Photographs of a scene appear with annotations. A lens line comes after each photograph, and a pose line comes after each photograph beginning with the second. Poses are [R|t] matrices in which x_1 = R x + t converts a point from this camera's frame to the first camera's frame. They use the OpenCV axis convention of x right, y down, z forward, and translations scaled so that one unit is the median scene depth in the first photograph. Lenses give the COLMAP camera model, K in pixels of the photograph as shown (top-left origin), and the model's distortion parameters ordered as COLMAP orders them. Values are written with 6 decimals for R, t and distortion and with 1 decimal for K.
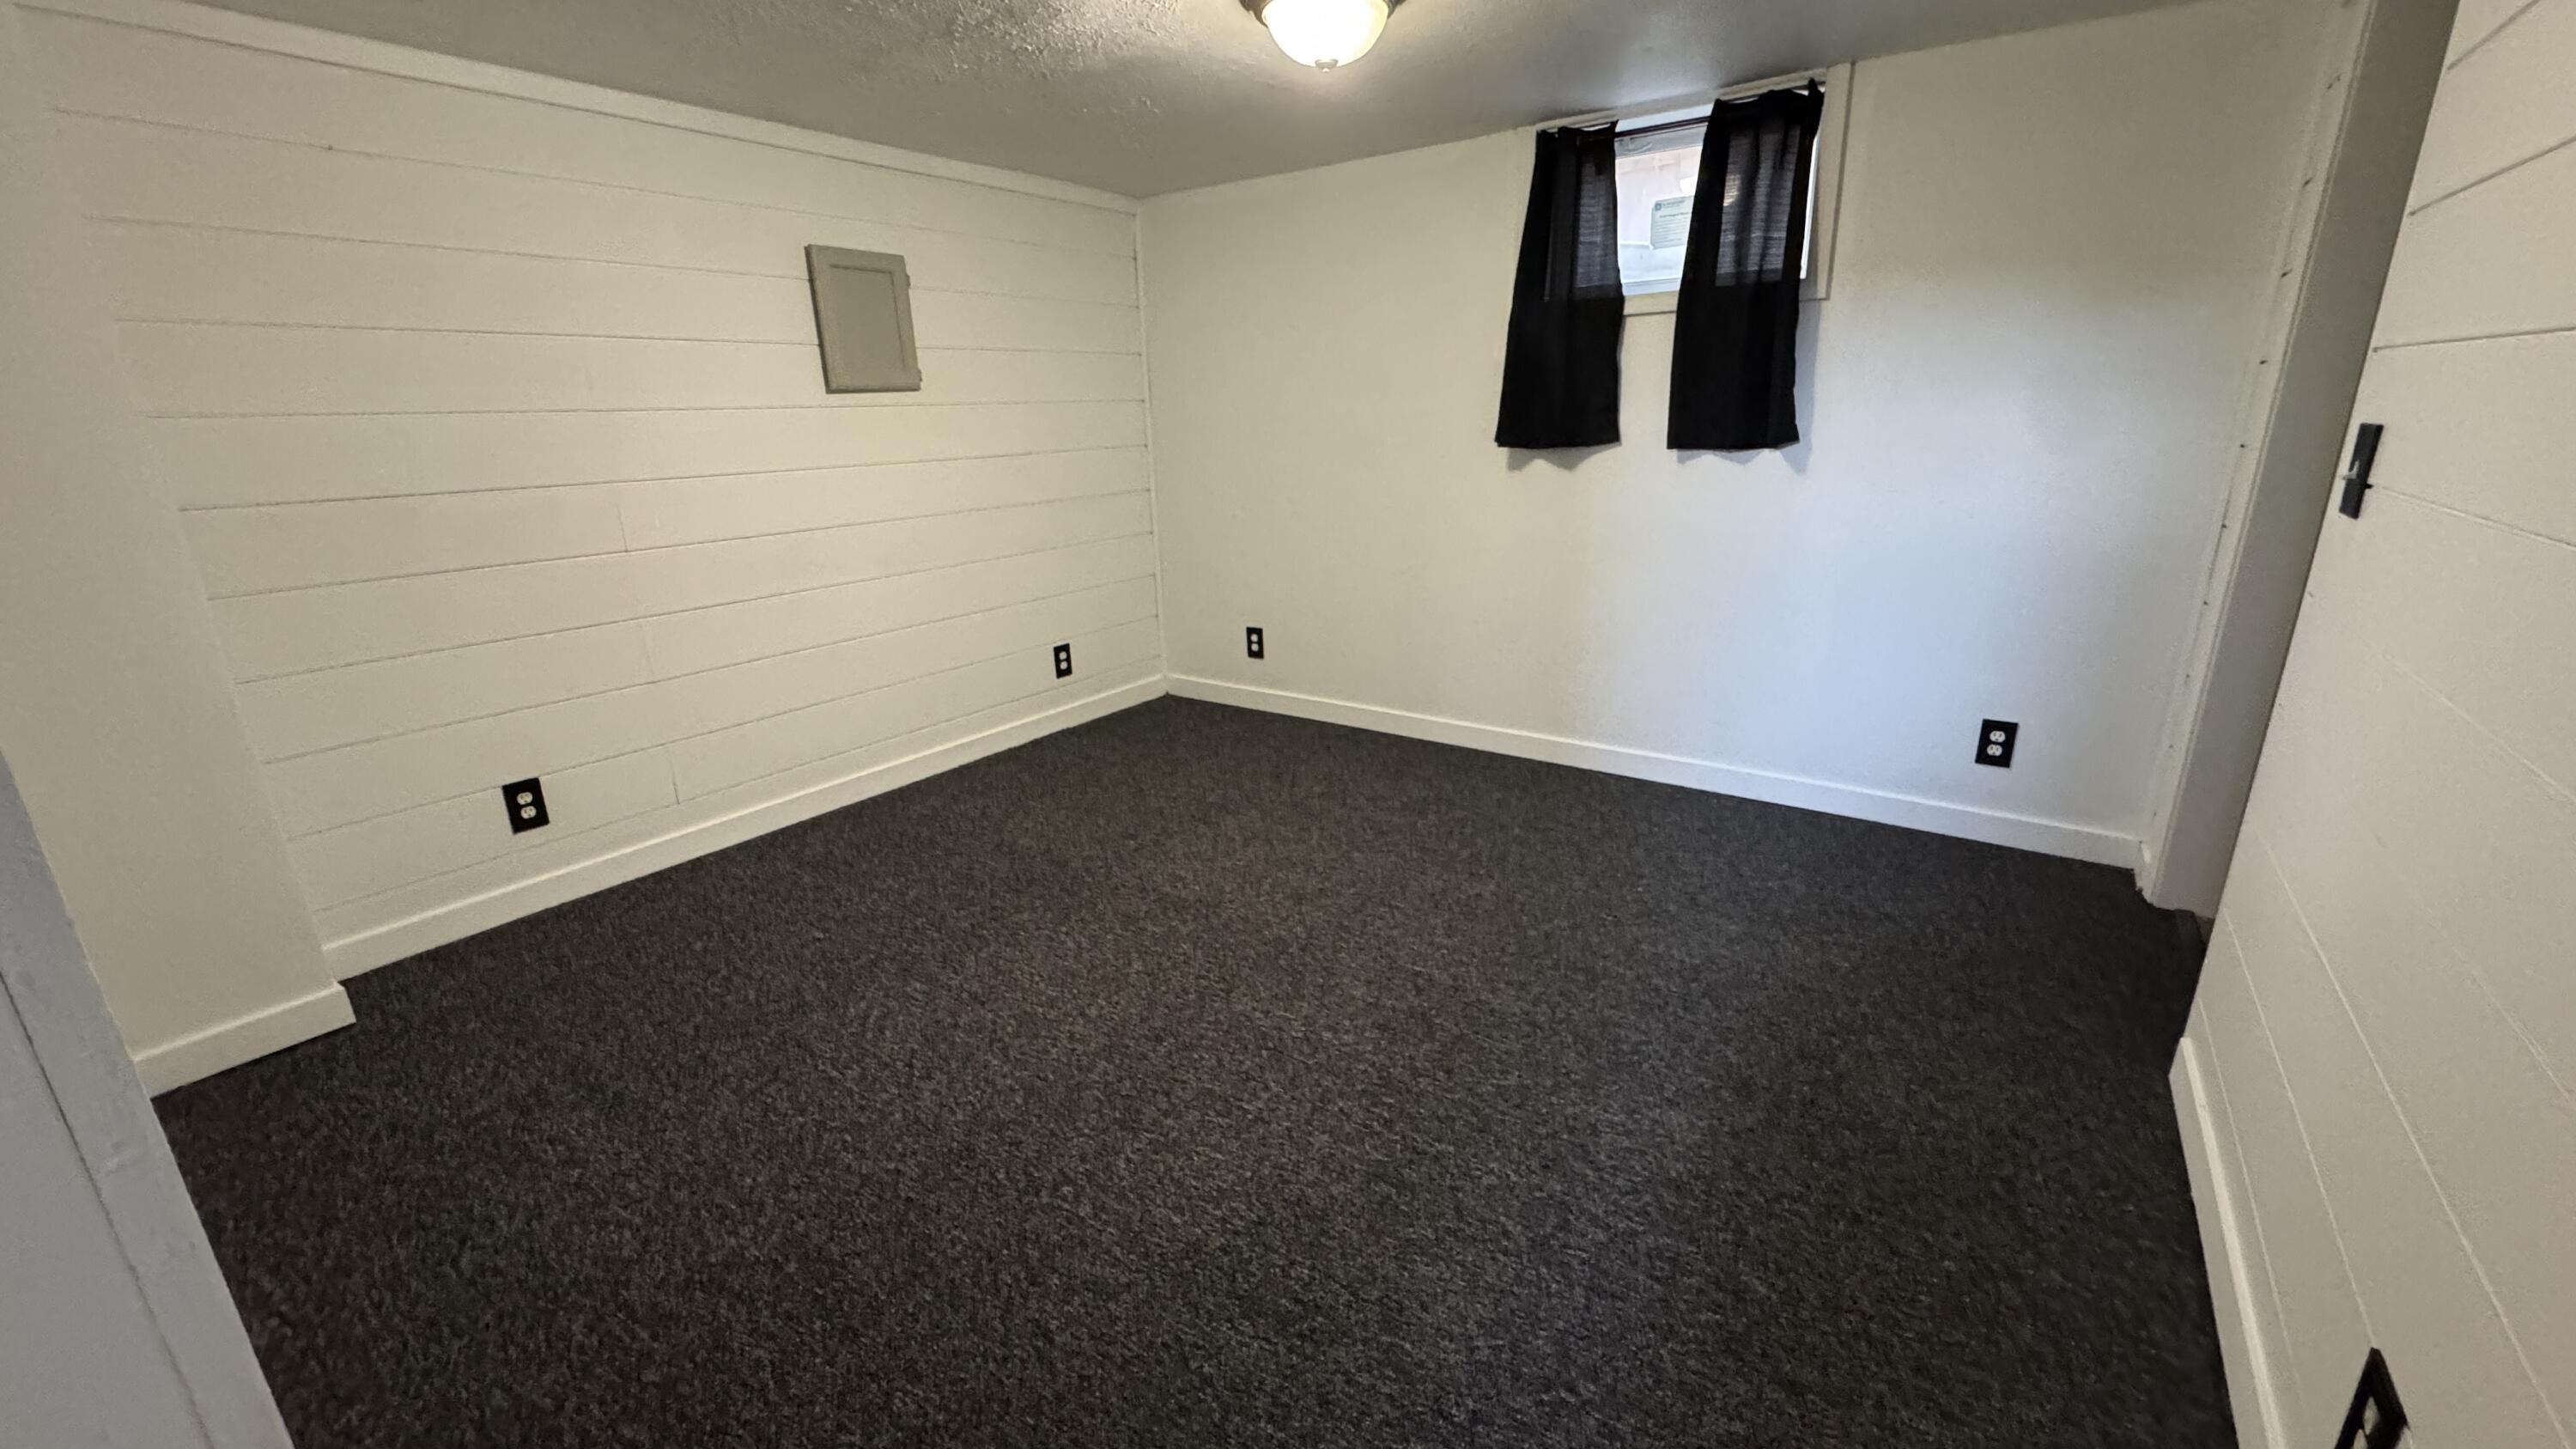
lens RADIAL K [[1032.6, 0, 1288.0], [0, 1032.6, 724.5], [0, 0, 1]] dist [0.008275, 0.000223]
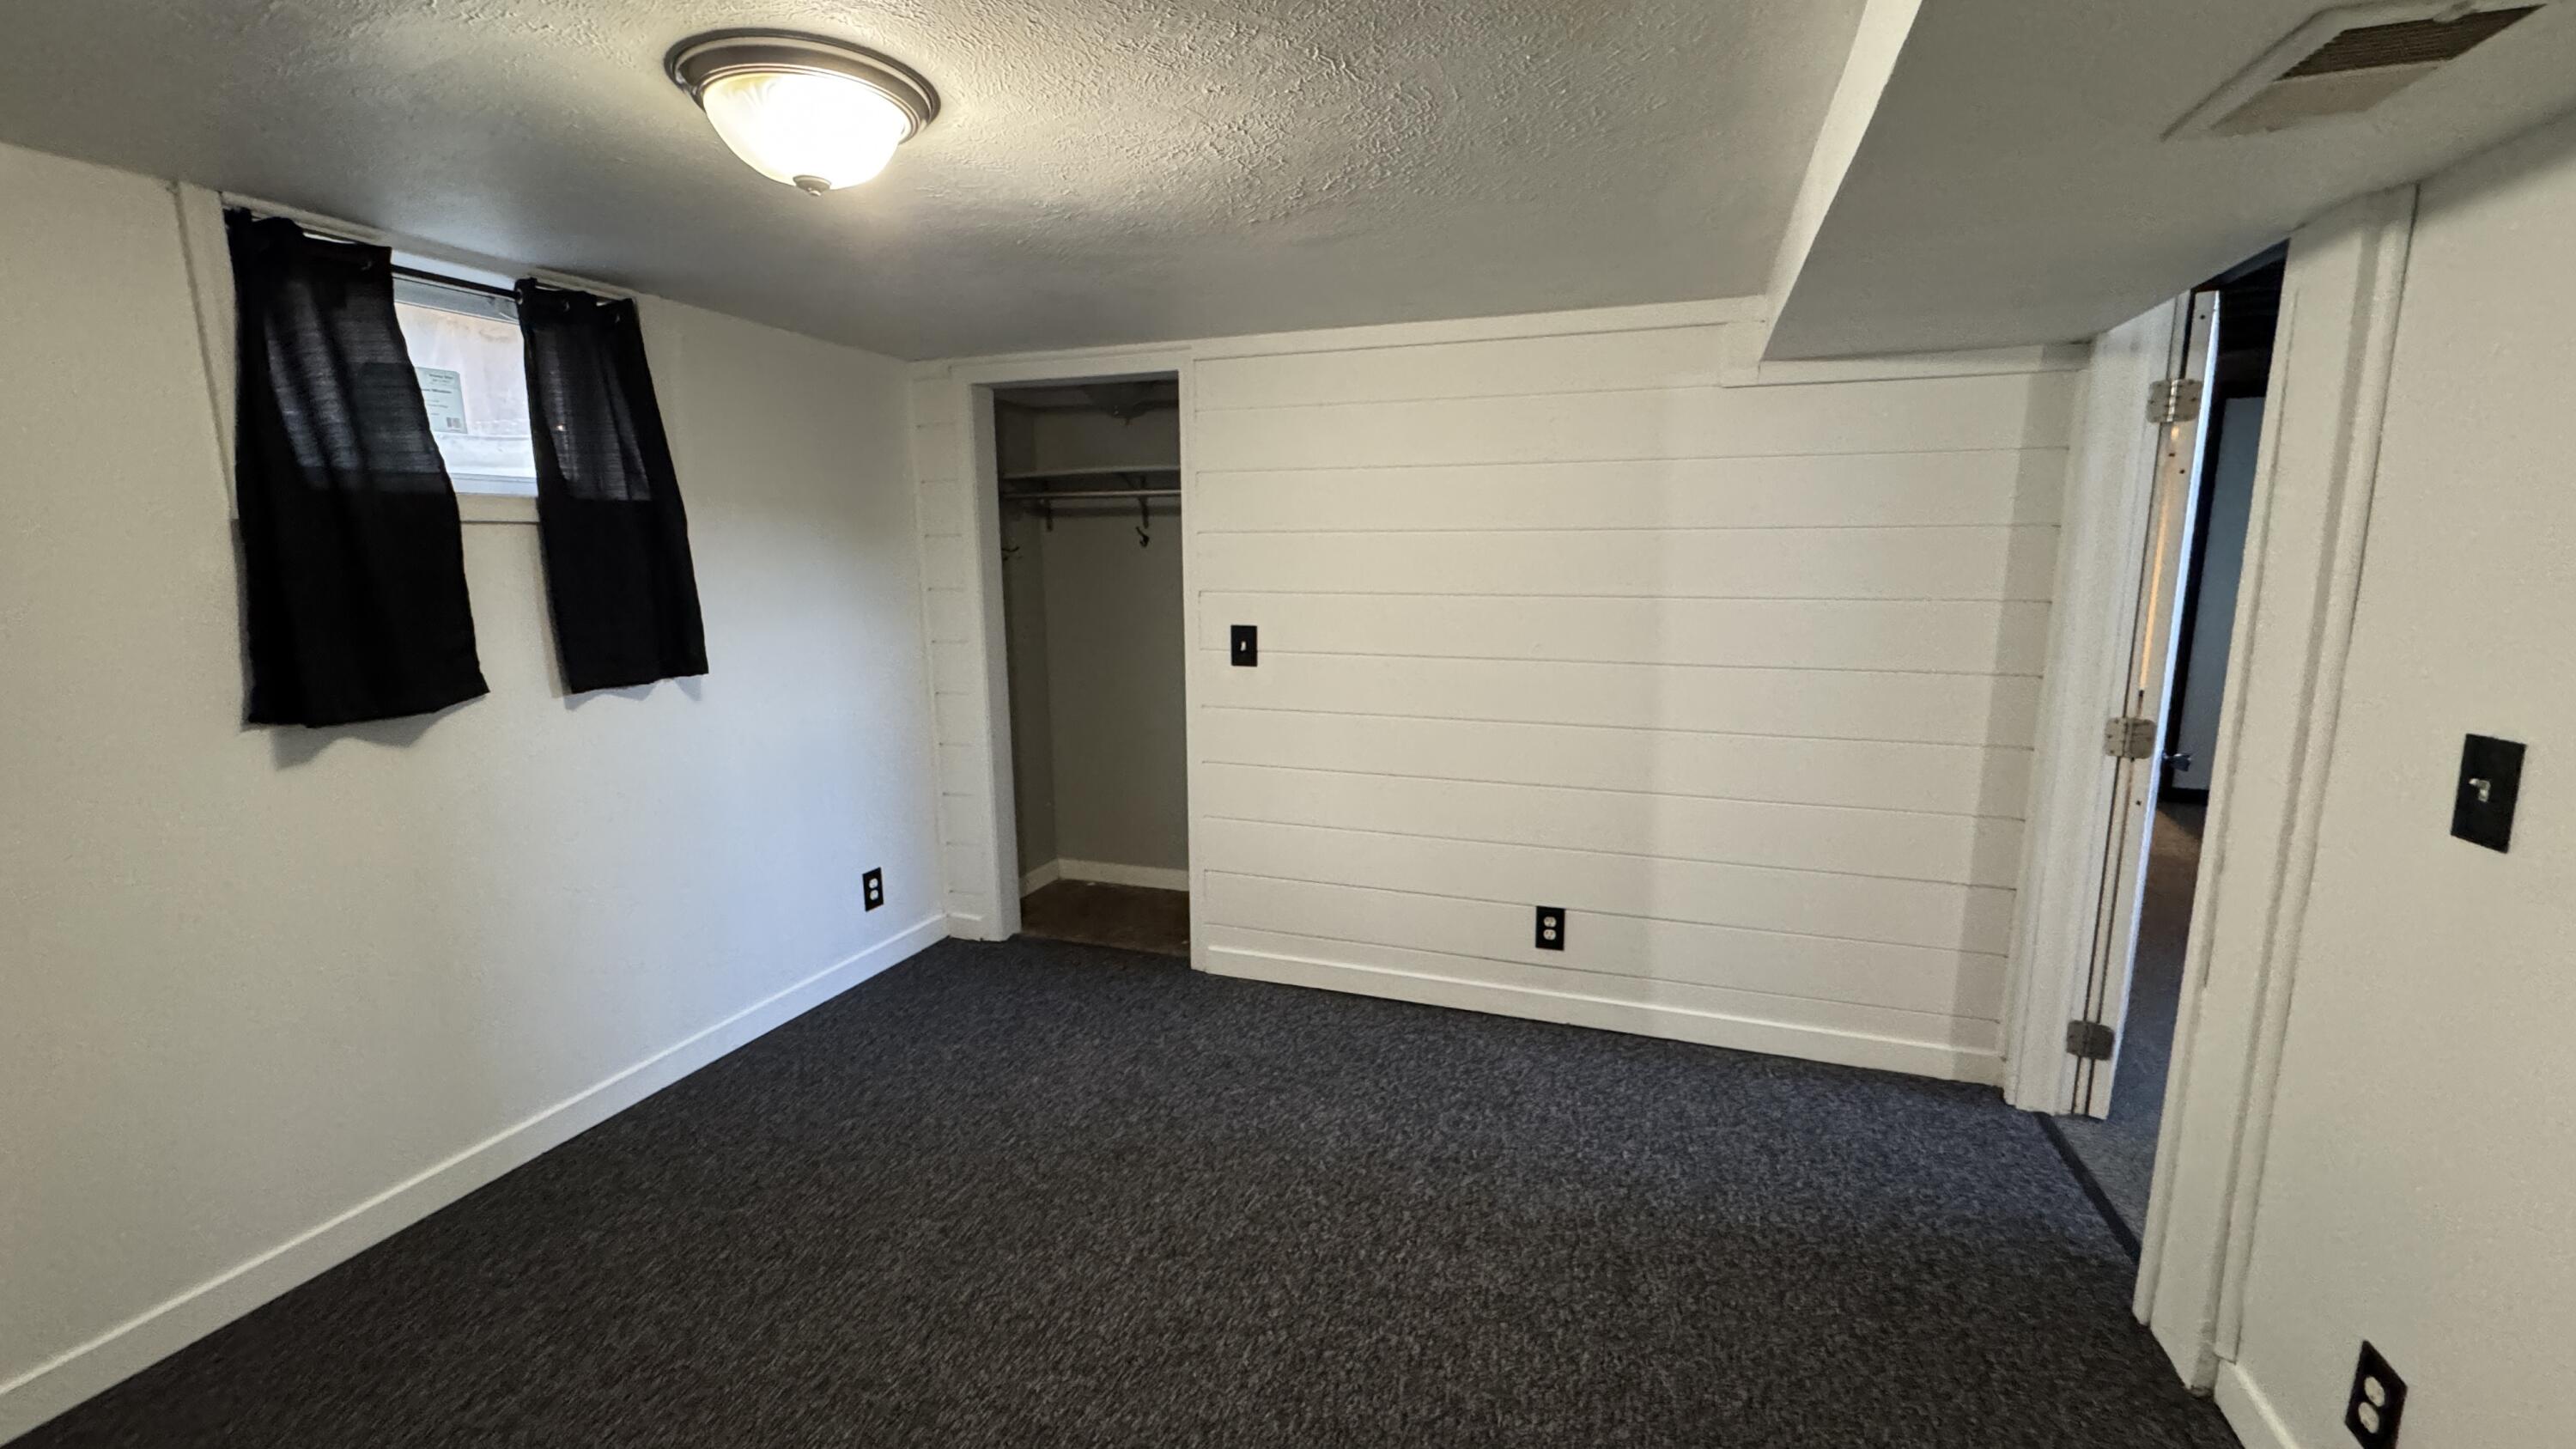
lens RADIAL K [[1032.6, 0, 1288.0], [0, 1032.6, 724.5], [0, 0, 1]] dist [0.008275, 0.000223]
pose [[-0.276049, -0.137650, 0.951236, -0.539517], [0.294200, 0.930087, 0.219966, -0.268445], [-0.915010, 0.340575, -0.216253, 0.715026]]
